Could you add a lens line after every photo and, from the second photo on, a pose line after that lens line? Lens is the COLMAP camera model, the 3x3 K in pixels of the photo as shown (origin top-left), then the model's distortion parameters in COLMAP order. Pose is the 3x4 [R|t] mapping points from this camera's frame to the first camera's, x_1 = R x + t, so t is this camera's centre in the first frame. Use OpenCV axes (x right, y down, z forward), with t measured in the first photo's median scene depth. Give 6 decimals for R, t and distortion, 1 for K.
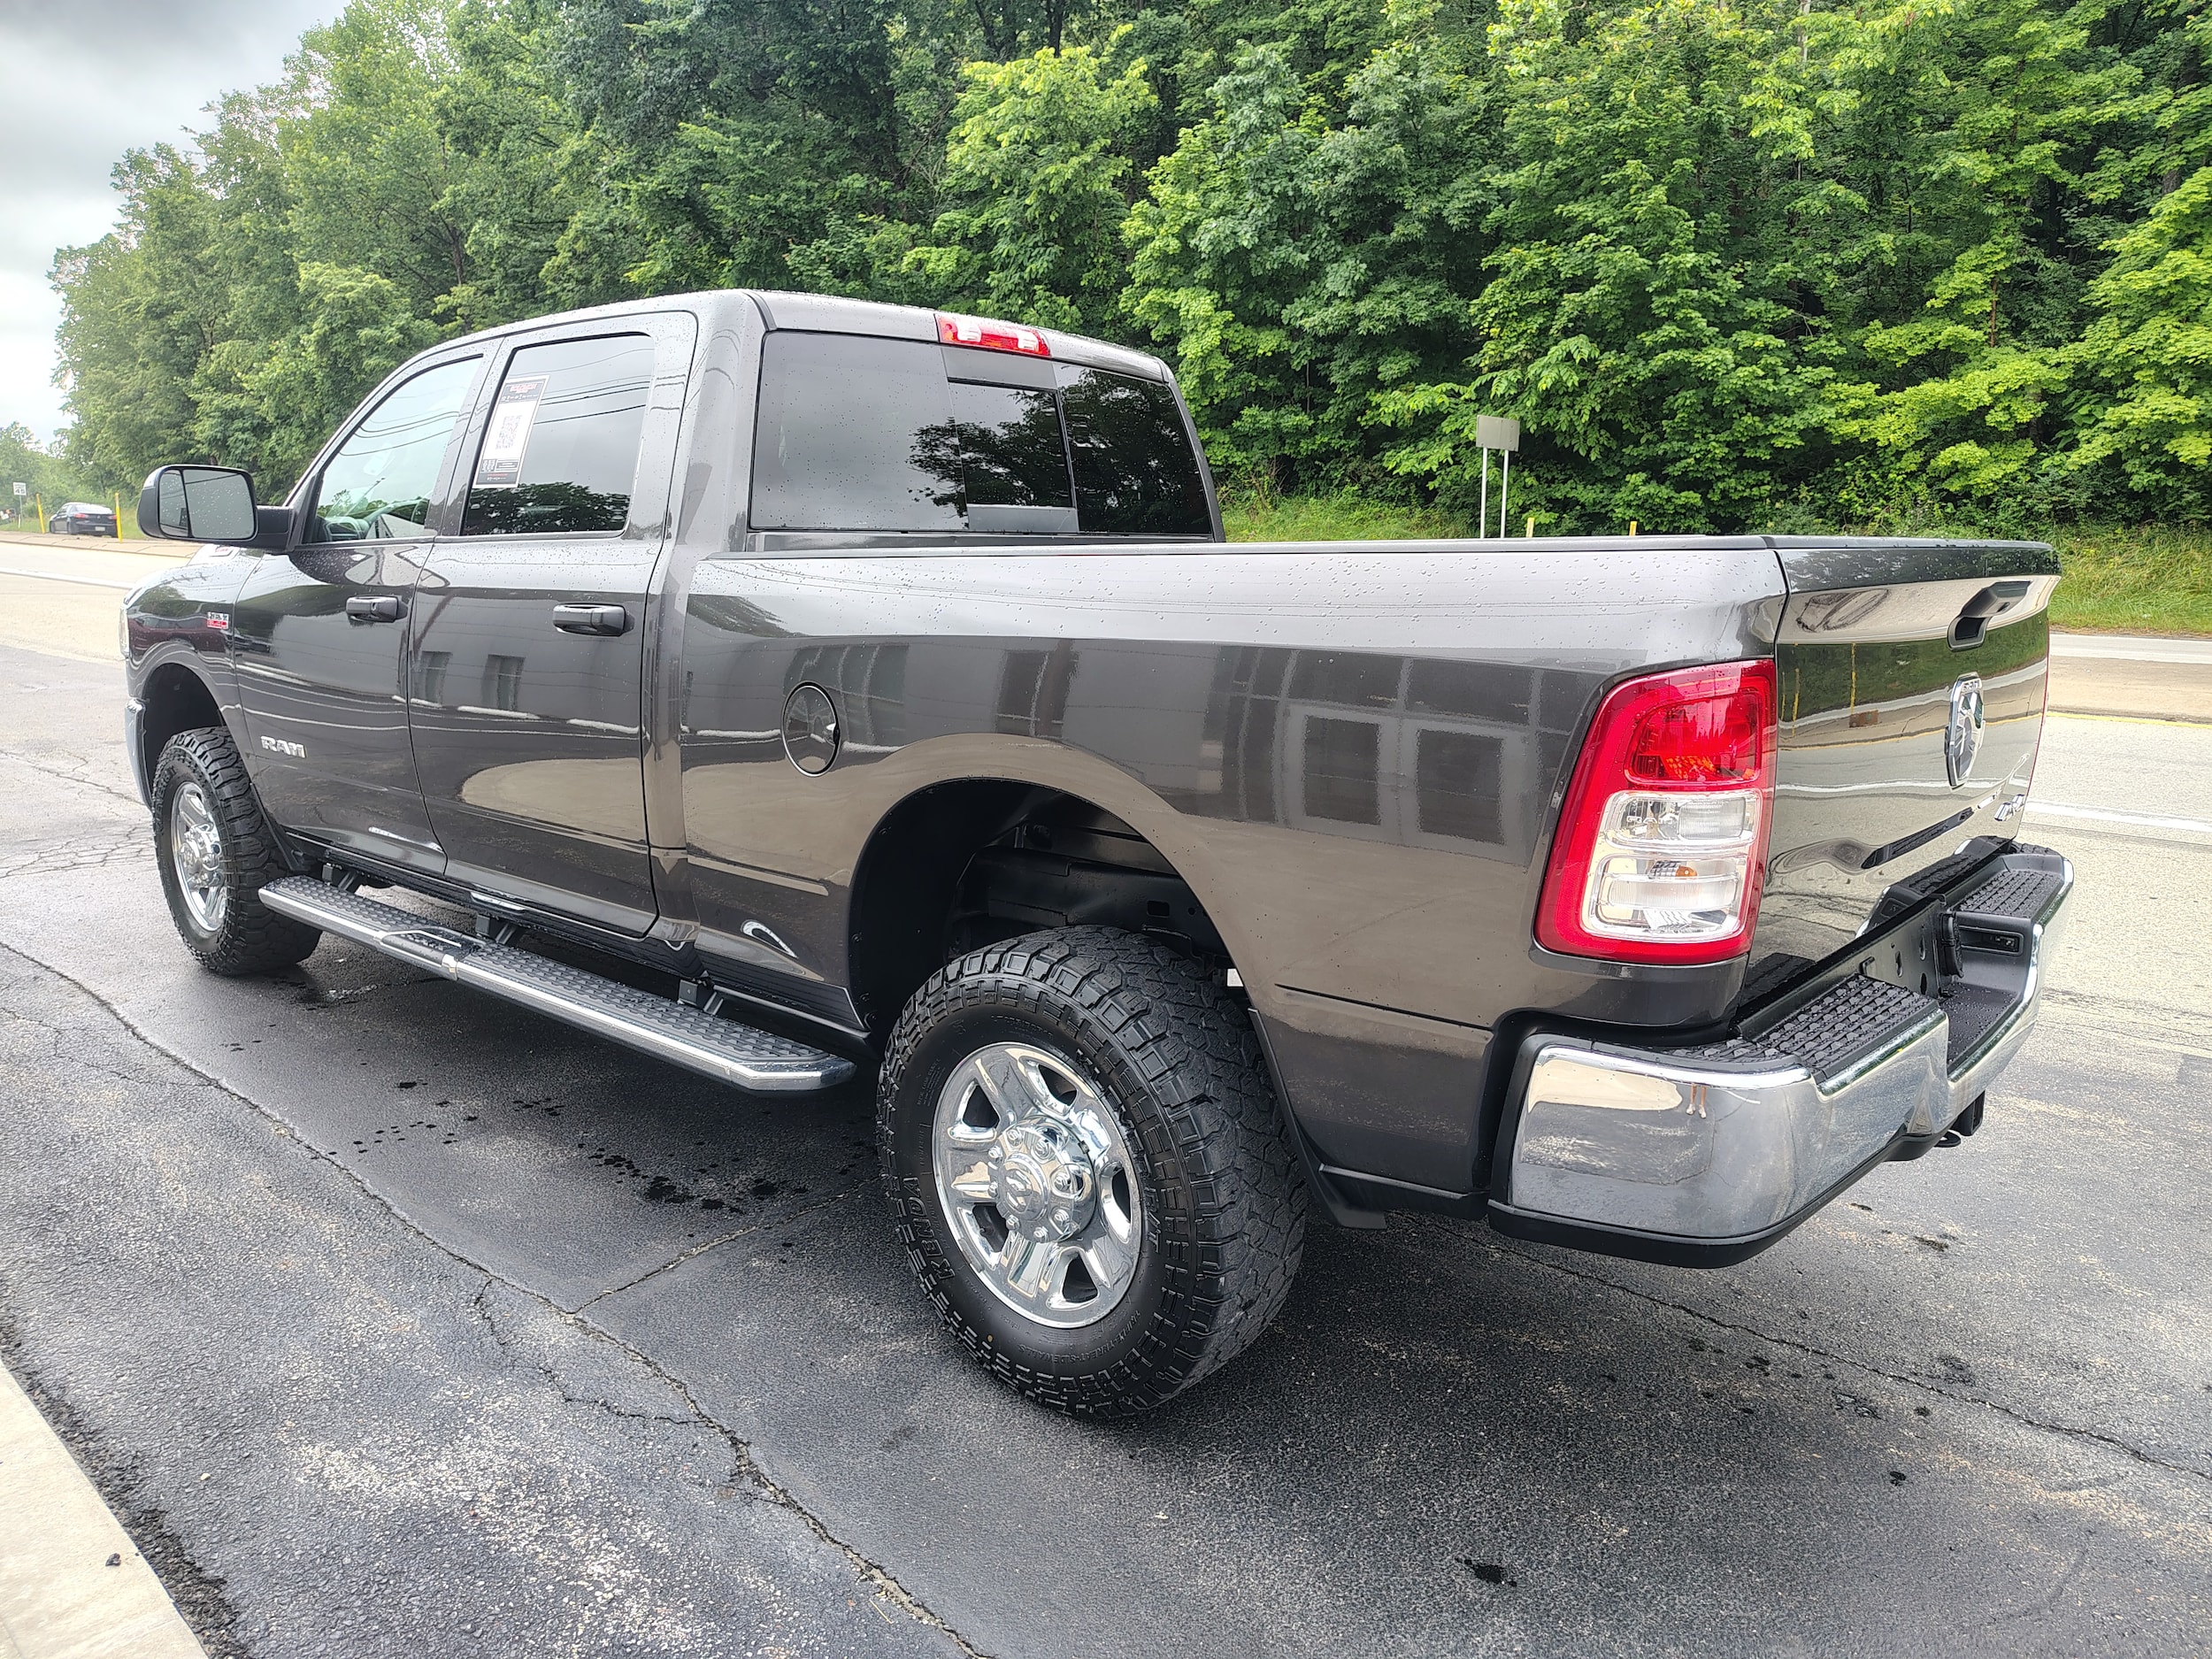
lens RADIAL K [[1531.5, 0, 1100.4], [0, 1531.5, 826.7], [0, 0, 1]] dist [0.021853, -0.019089]
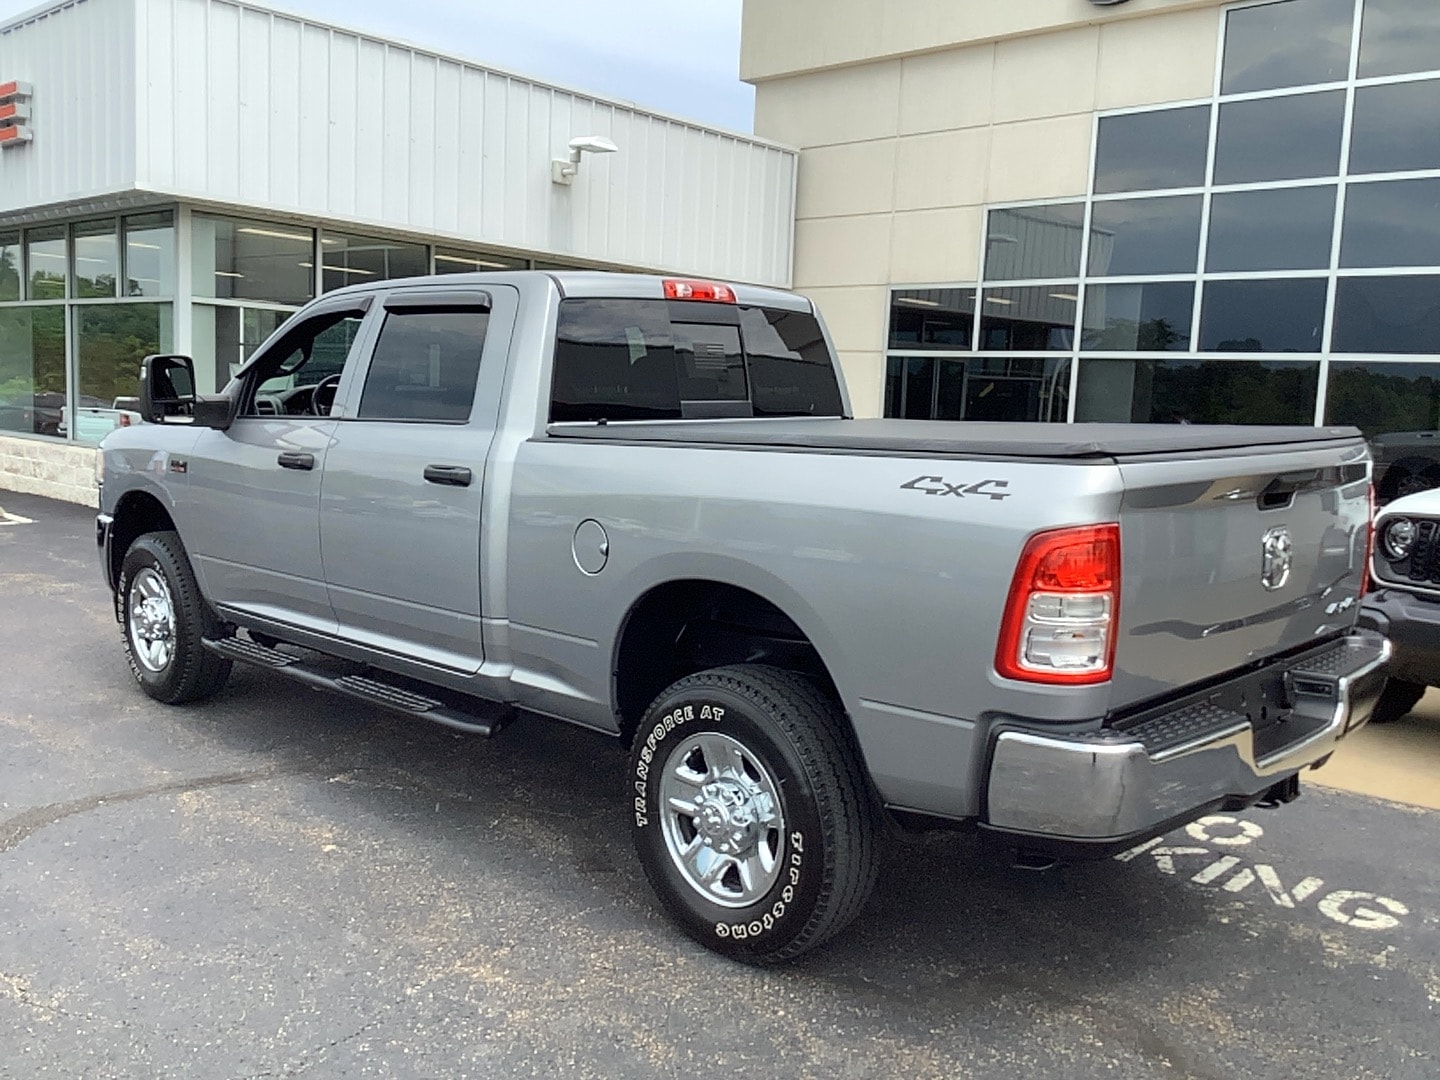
lens RADIAL K [[1327.2, 0, 701.7], [0, 1327.2, 533.5], [0, 0, 1]] dist [0.022836, 0.000000]
pose [[0.998807, 0.014200, -0.046723, -0.000167], [-0.016986, 0.998067, -0.059787, 0.000689], [0.045783, 0.060509, 0.997117, -0.048171]]
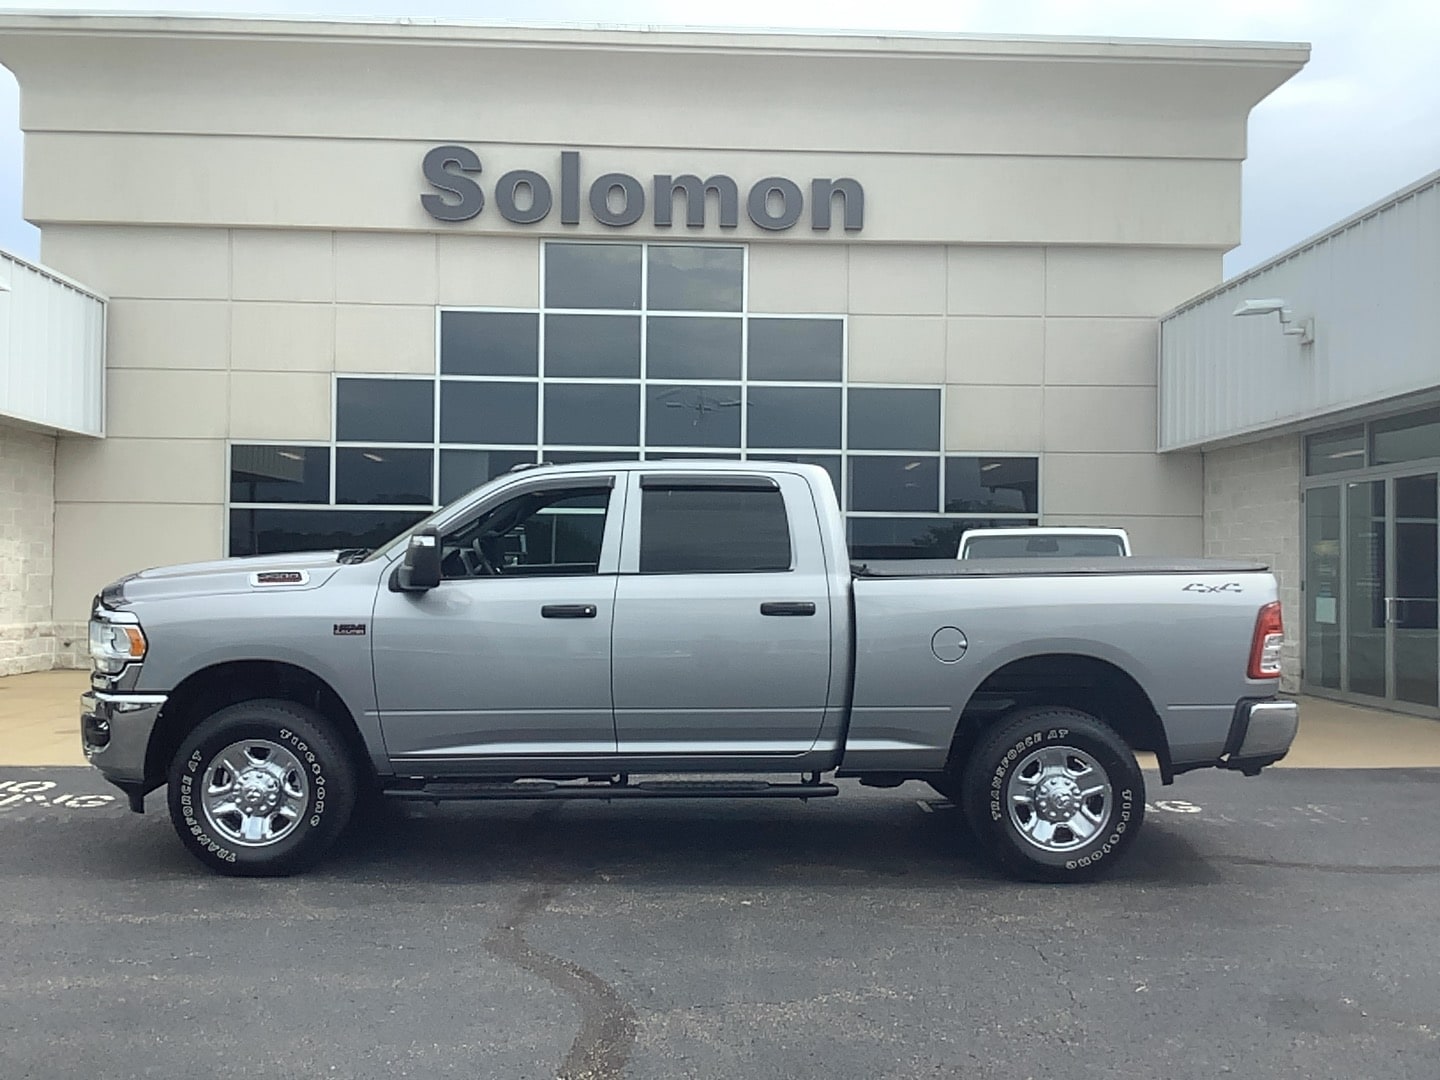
lens RADIAL K [[1327.2, 0, 723.1], [0, 1327.2, 538.9], [0, 0, 1]] dist [0.022836, 0.000000]
pose [[0.735852, -0.009358, 0.677078, -0.220396], [0.124118, 0.984828, -0.121281, -0.001734], [-0.665670, 0.173283, 0.725848, -0.044395]]
